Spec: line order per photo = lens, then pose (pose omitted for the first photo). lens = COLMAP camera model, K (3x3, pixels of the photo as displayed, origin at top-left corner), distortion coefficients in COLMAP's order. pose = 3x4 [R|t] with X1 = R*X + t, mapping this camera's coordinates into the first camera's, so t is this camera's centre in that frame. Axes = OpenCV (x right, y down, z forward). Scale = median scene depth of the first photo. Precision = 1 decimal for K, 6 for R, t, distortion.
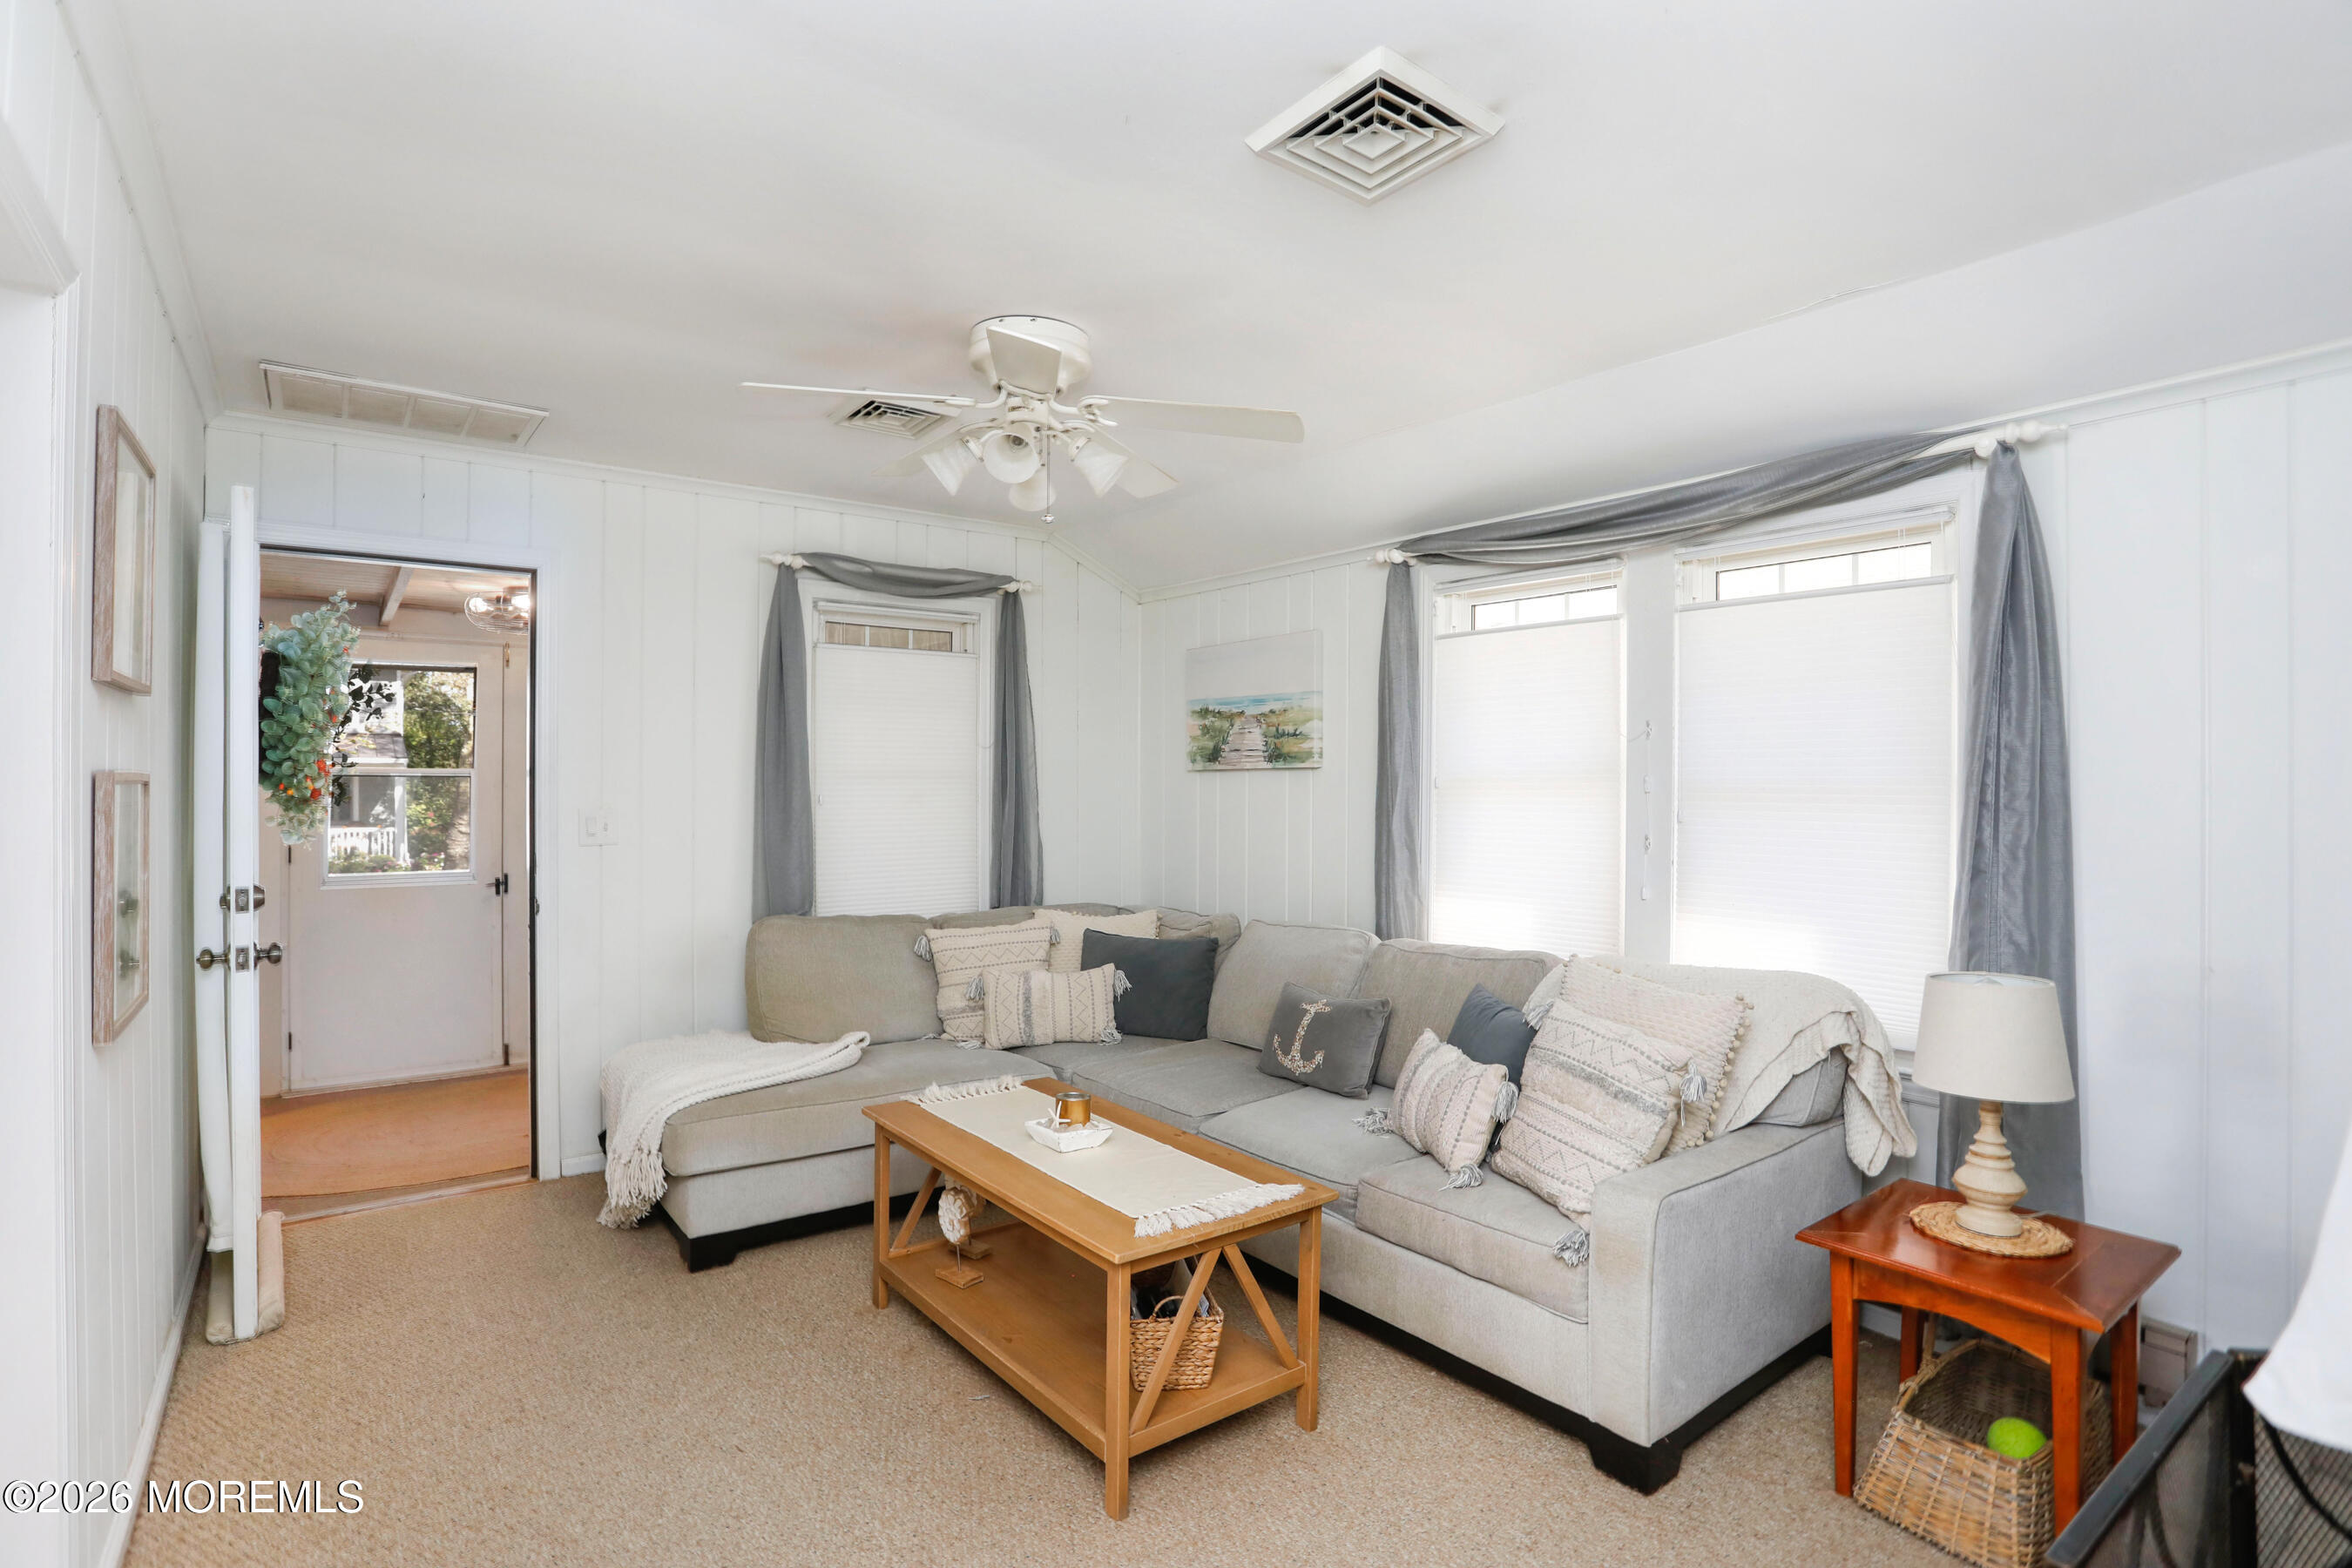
lens RADIAL K [[1189.5, 0, 1159.6], [0, 1189.5, 776.7], [0, 0, 1]] dist [-0.049379, 0.014573]
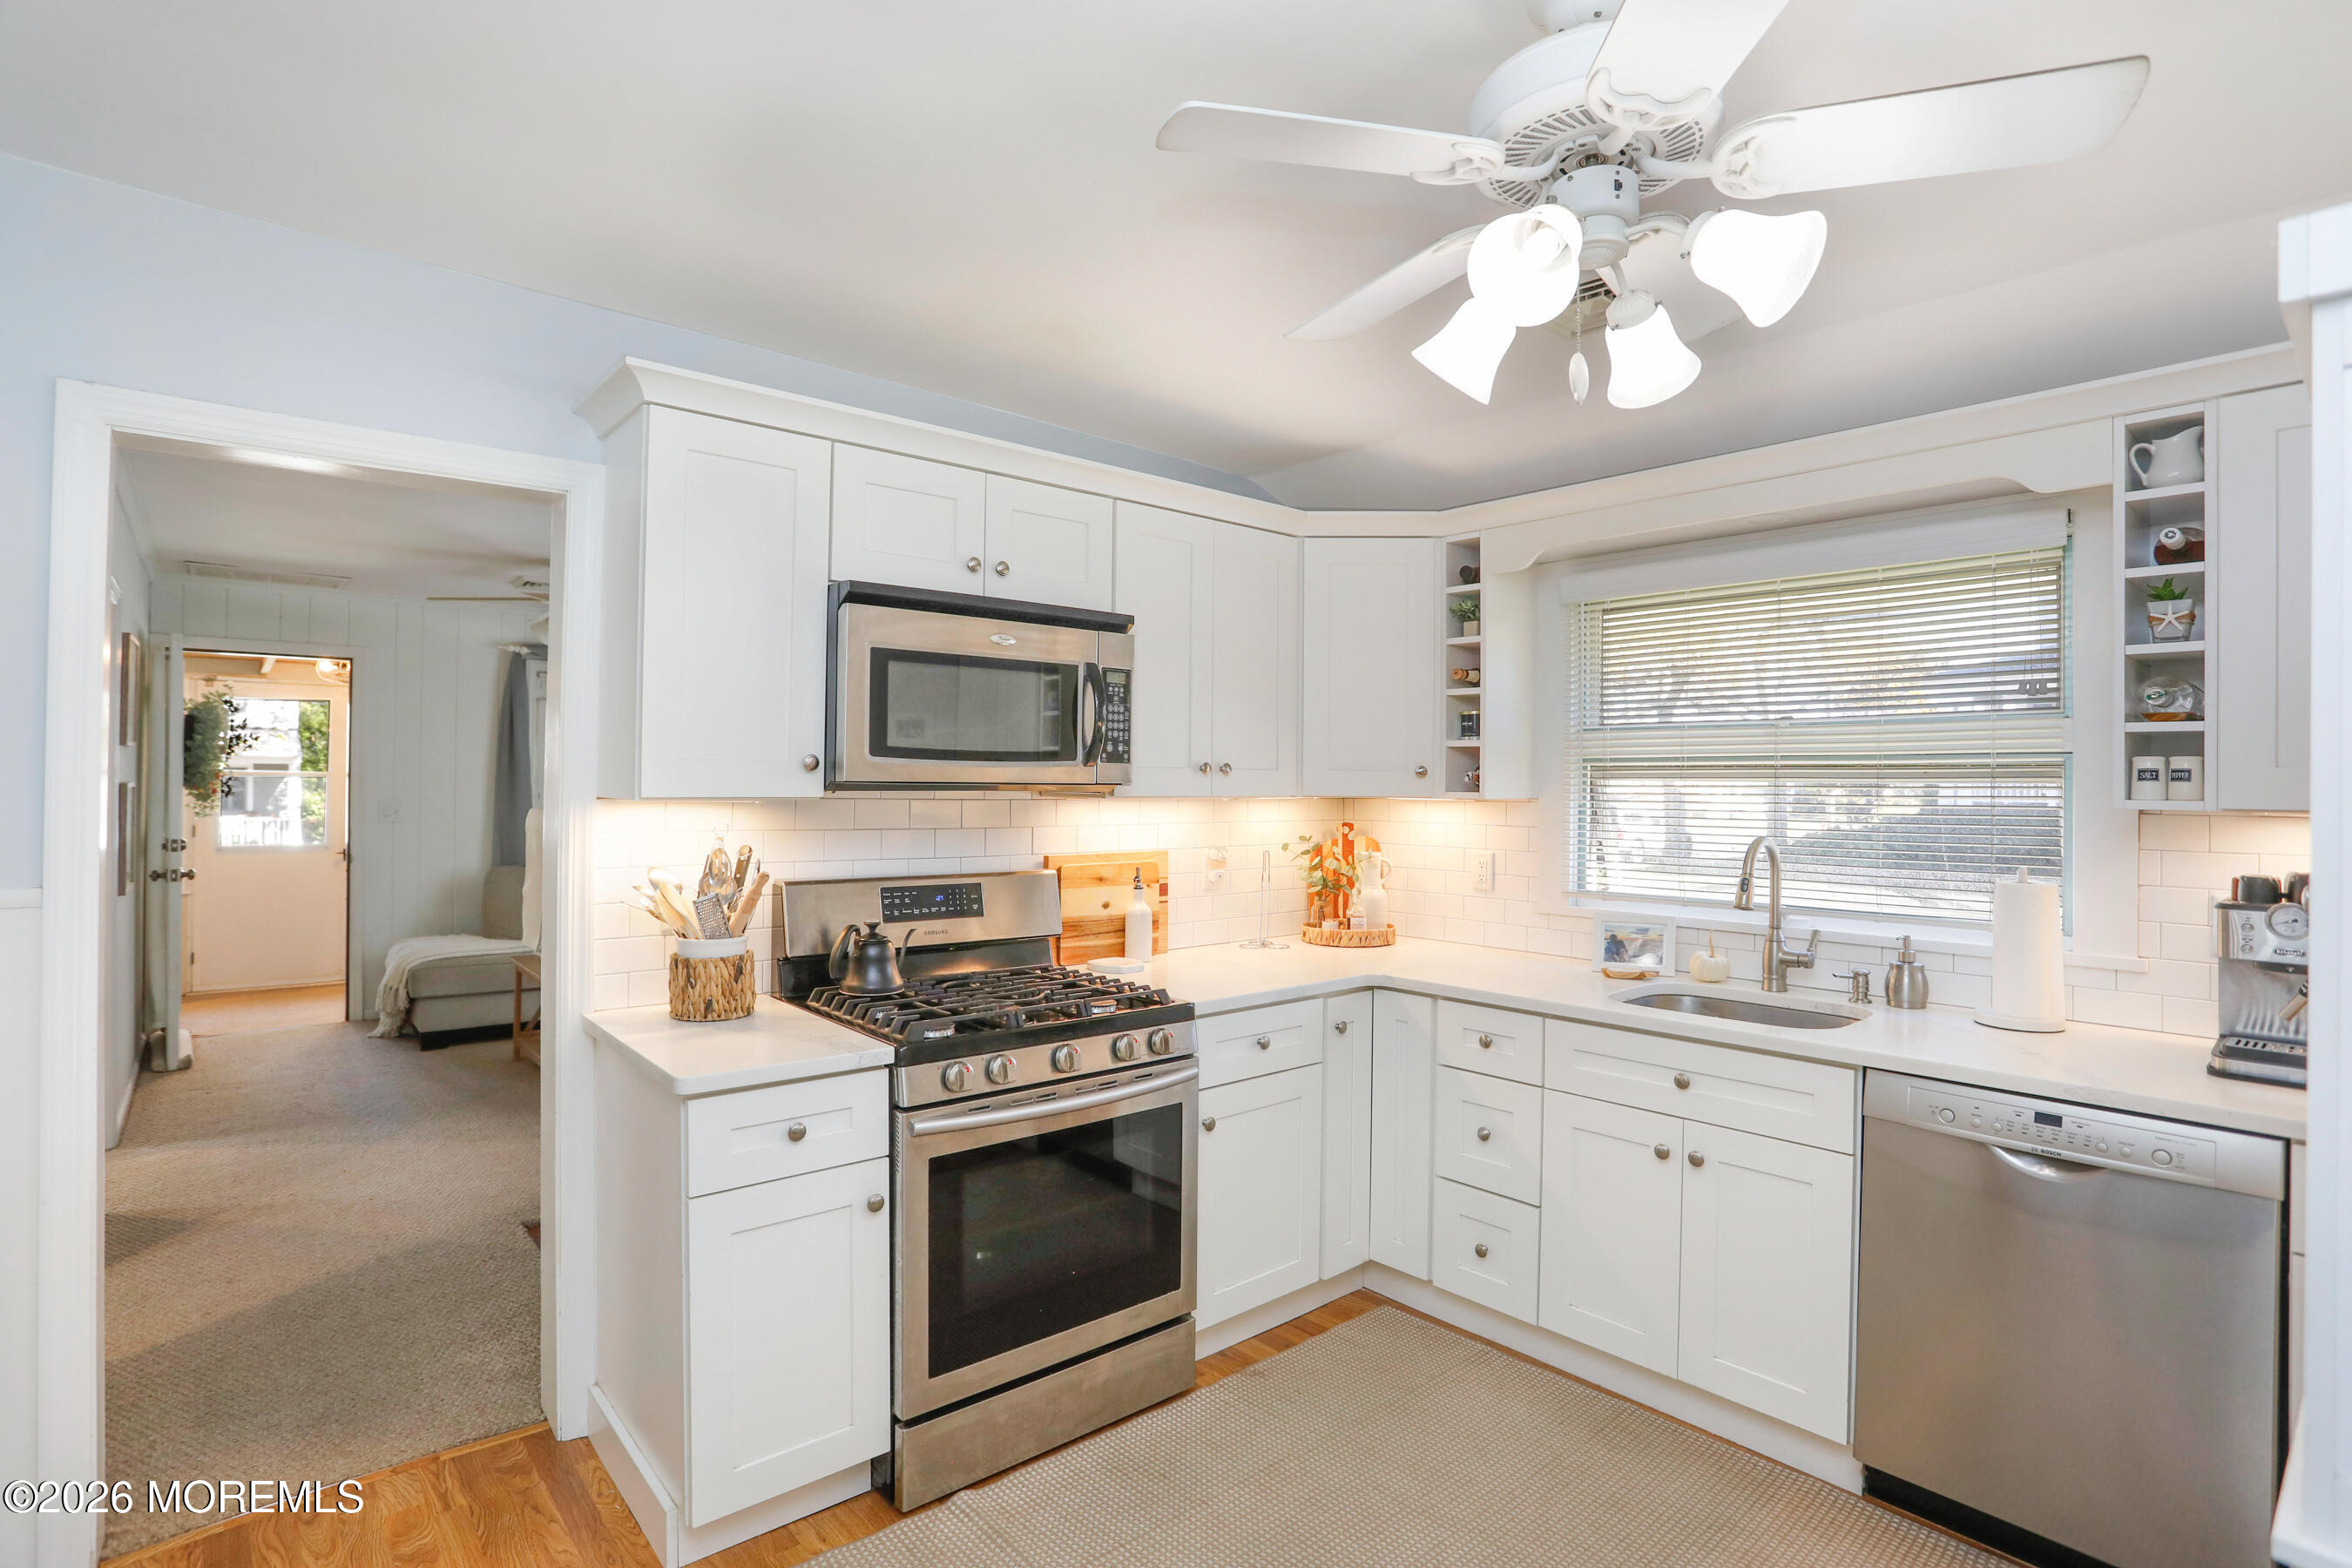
lens RADIAL K [[1189.5, 0, 1182.1], [0, 1189.5, 772.9], [0, 0, 1]] dist [-0.049379, 0.014573]
pose [[0.997242, 0.011162, 0.073378, 0.706533], [-0.011151, 0.999938, -0.000566, -0.031754], [-0.073380, -0.000254, 0.997304, -0.993370]]
